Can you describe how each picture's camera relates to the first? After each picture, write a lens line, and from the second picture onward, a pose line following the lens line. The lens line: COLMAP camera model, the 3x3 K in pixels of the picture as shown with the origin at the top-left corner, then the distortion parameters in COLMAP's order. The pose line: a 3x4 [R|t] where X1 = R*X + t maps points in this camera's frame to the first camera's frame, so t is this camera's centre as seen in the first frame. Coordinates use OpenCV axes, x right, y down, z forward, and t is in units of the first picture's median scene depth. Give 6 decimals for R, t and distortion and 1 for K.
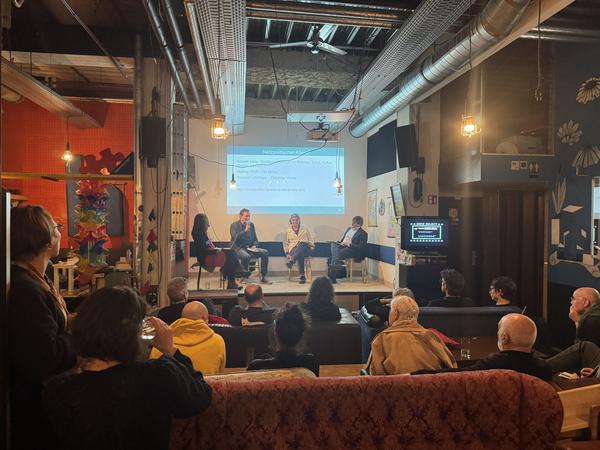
lens RADIAL K [[421.2, 0, 300.0], [0, 421.2, 225.0], [0, 0, 1]] dist [-0.000378, -0.000325]
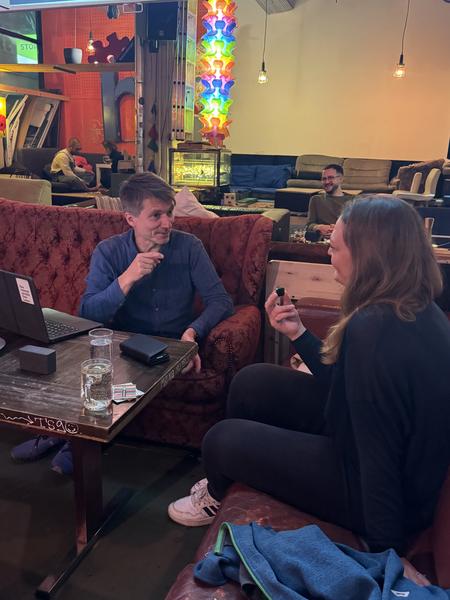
lens RADIAL K [[530.3, 0, 225.0], [0, 530.3, 300.0], [0, 0, 1]] dist [0.009211, 0.005211]
pose [[0.907852, 0.131960, -0.397983, 0.307268], [-0.025605, 0.964861, 0.261511, 0.072423], [0.418507, -0.227223, 0.879330, -0.048453]]
